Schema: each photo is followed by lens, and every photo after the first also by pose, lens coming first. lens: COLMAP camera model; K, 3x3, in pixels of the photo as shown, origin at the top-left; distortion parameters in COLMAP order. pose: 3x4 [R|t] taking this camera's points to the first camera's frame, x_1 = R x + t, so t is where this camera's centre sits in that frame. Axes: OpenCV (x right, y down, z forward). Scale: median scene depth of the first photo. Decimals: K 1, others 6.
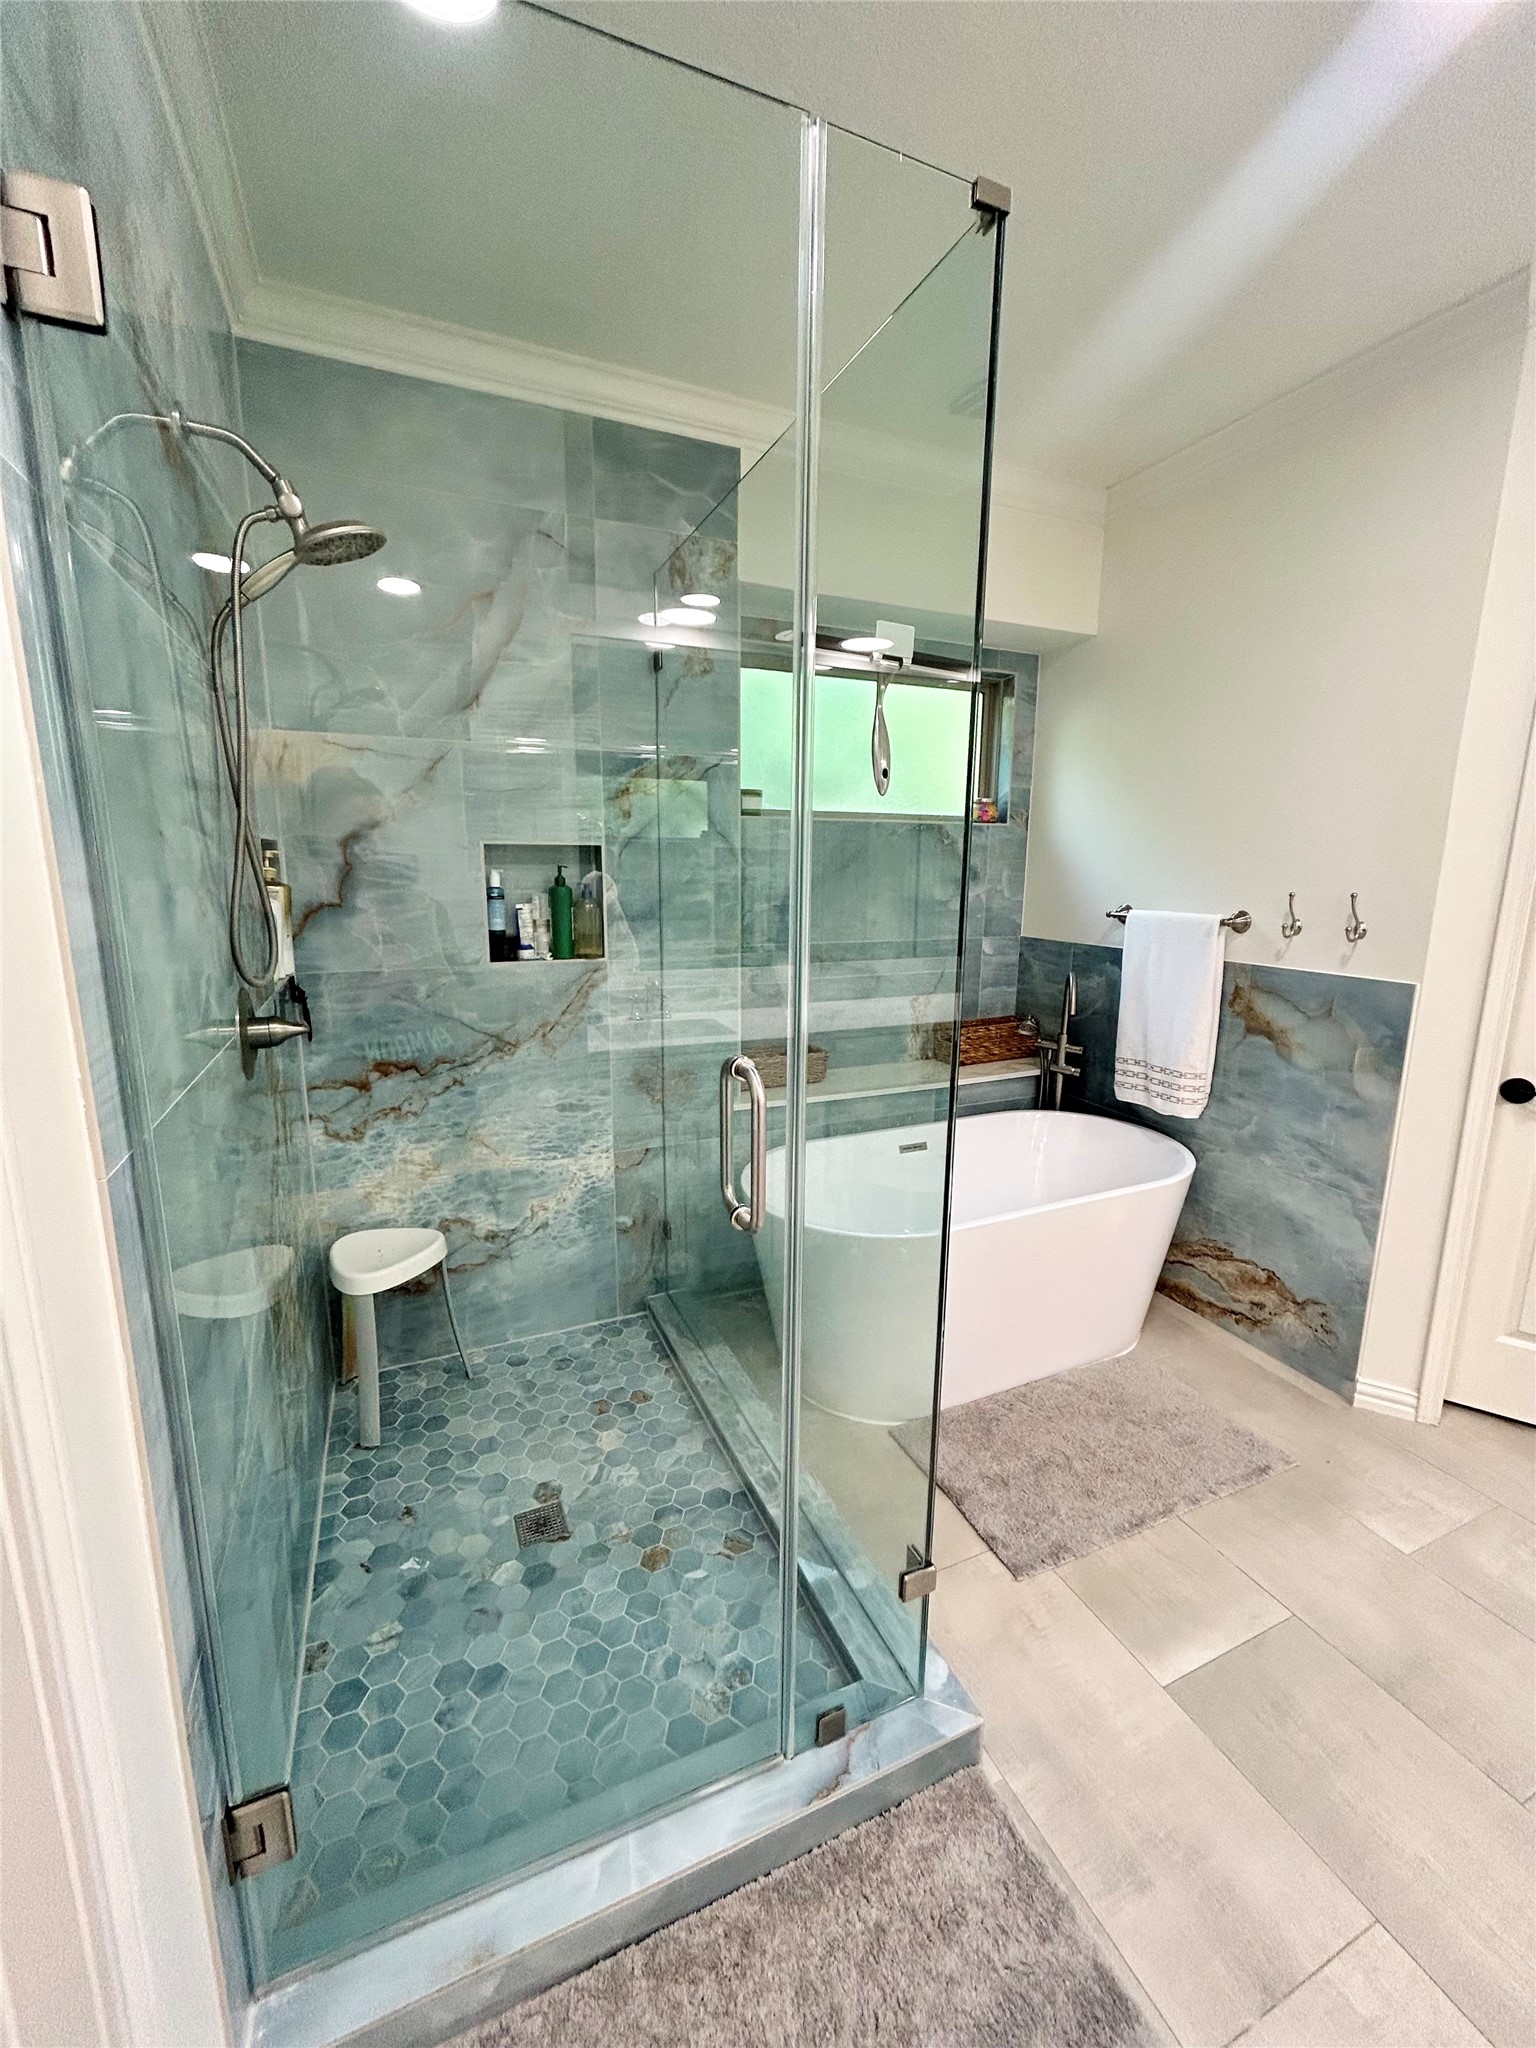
lens RADIAL K [[828.7, 0, 770.1], [0, 828.7, 1019.4], [0, 0, 1]] dist [-0.002978, 0.001823]
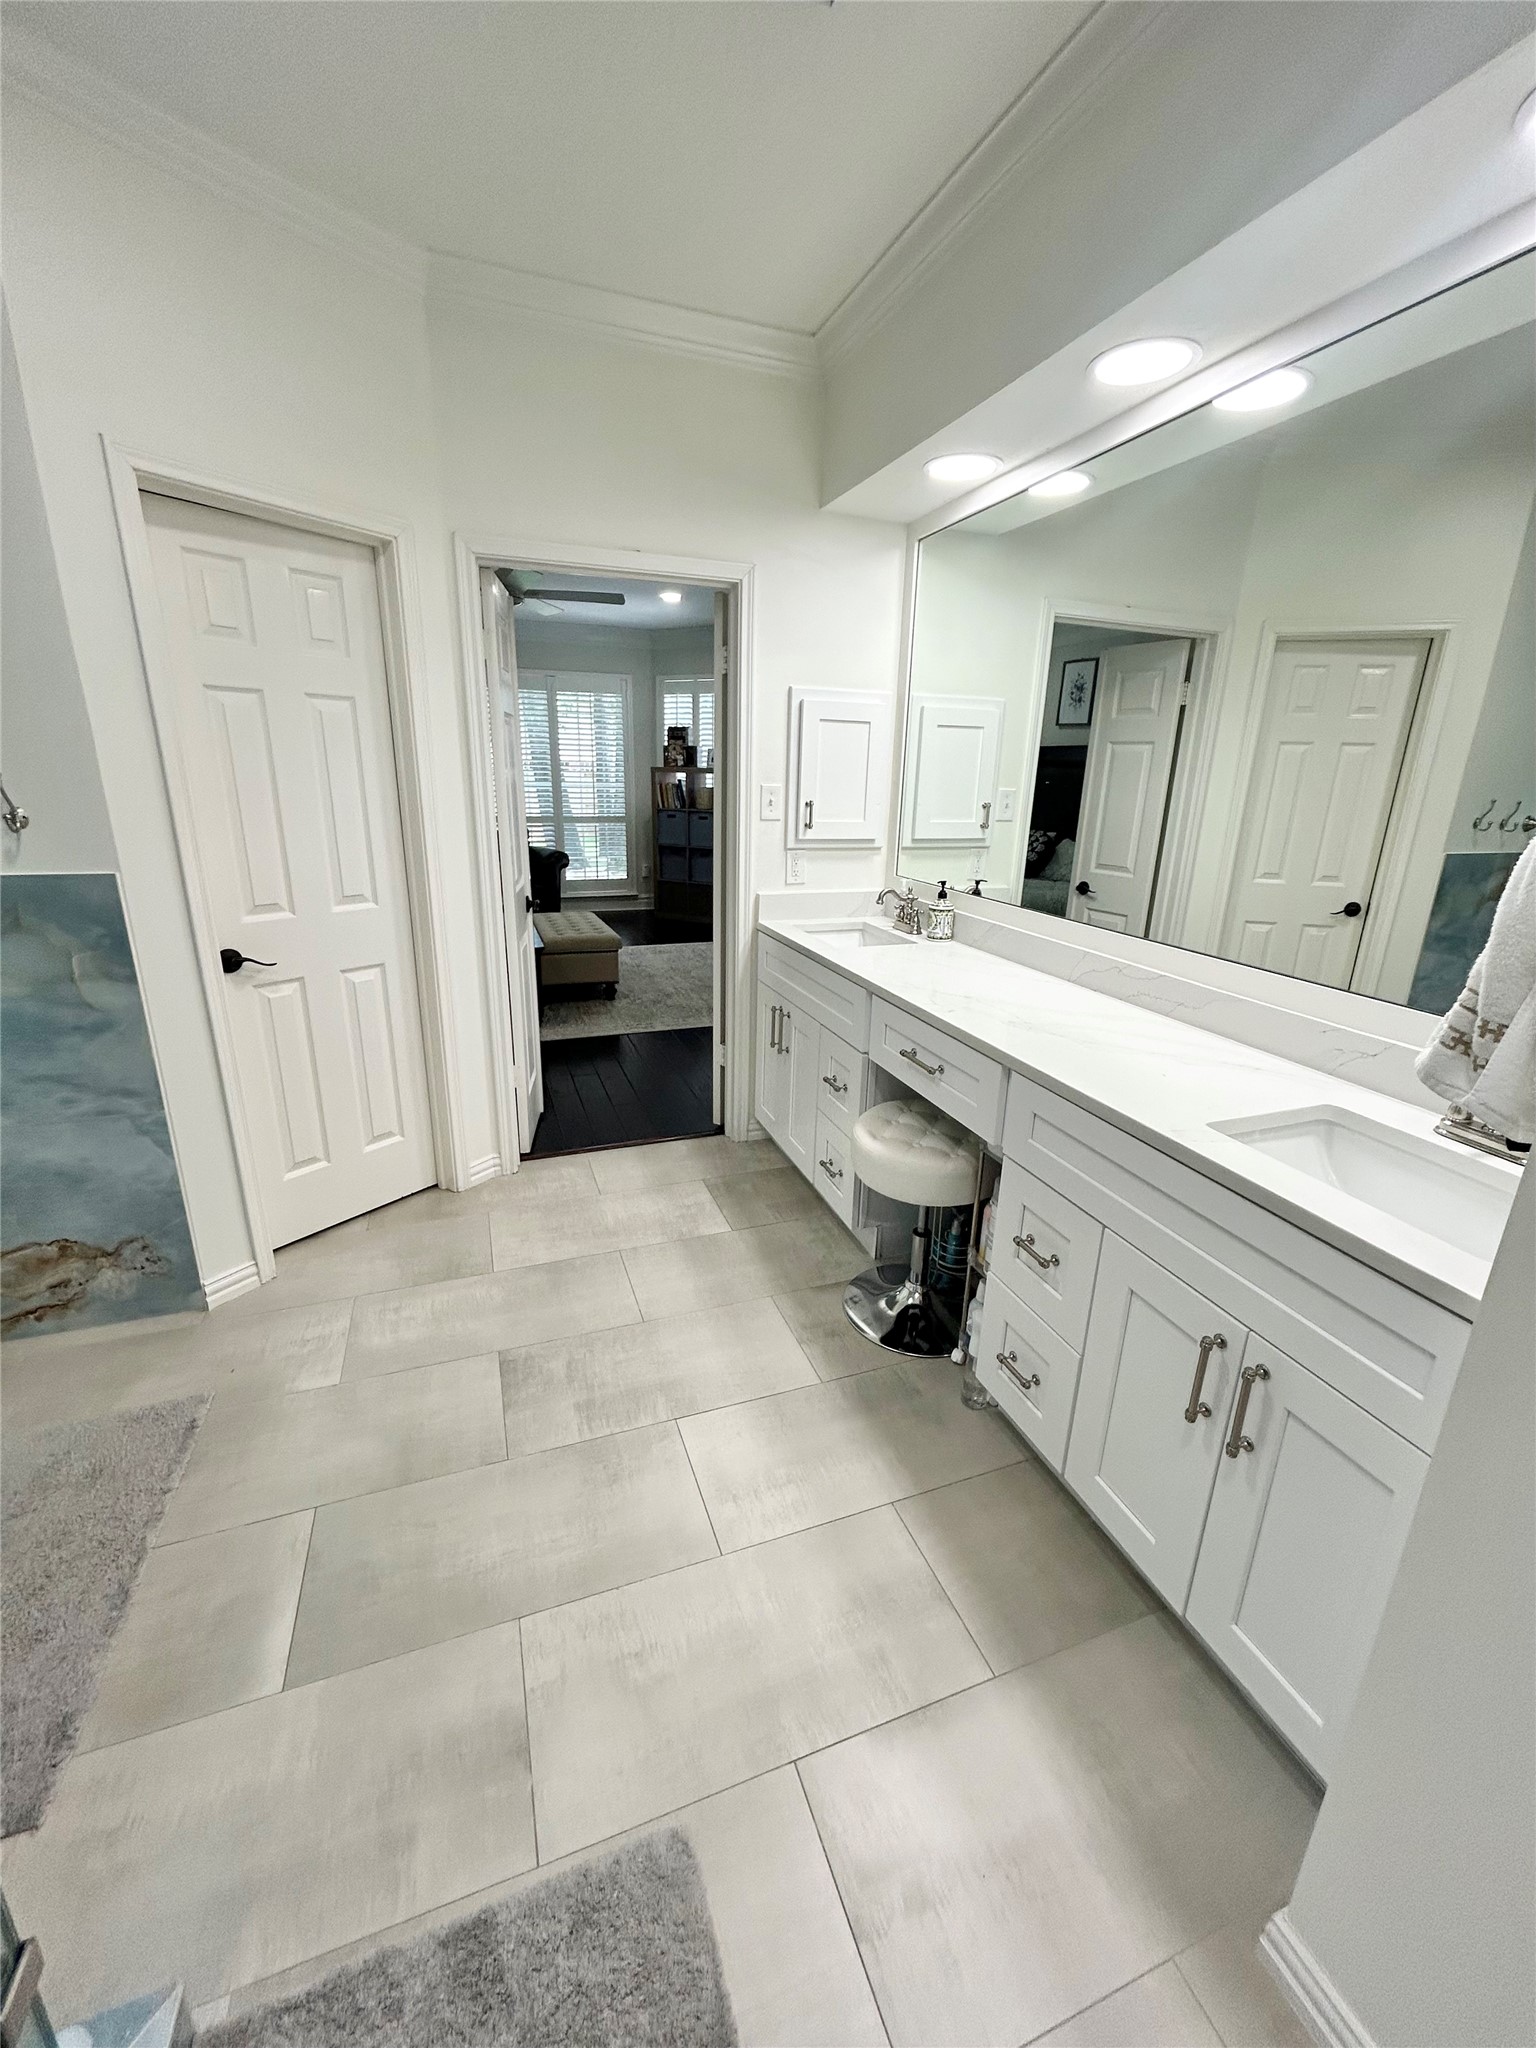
lens RADIAL K [[828.7, 0, 769.6], [0, 828.7, 1021.7], [0, 0, 1]] dist [-0.002978, 0.001823]
pose [[0.071039, -0.303096, 0.950309, -0.078871], [0.167482, 0.942814, 0.288186, -0.027254], [-0.983312, 0.138688, 0.117740, 0.188286]]
